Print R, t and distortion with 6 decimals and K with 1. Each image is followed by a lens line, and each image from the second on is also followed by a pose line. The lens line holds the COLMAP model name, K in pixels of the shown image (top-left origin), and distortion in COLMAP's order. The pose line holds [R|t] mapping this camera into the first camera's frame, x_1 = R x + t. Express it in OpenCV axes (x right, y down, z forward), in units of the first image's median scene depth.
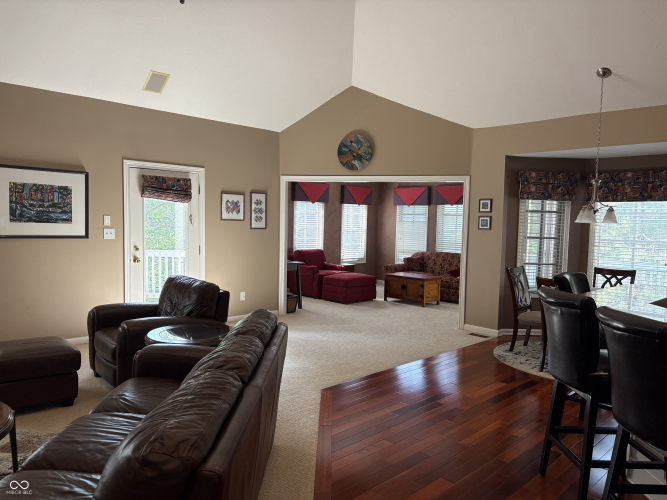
lens RADIAL K [[499.8, 0, 334.9], [0, 499.8, 253.0], [0, 0, 1]] dist [0.008400, 0.001222]
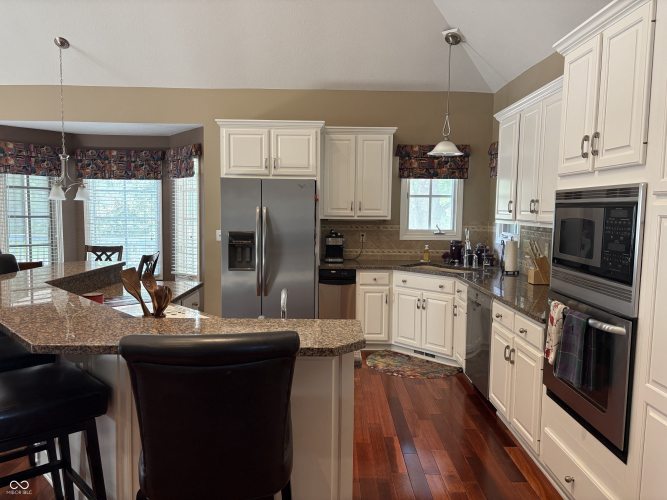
lens RADIAL K [[499.8, 0, 333.3], [0, 499.8, 250.8], [0, 0, 1]] dist [0.008400, 0.001222]
pose [[0.708969, -0.067916, 0.701962, 0.172181], [0.042068, 0.997652, 0.054037, 0.006510], [-0.703984, -0.008781, 0.710162, -0.043055]]
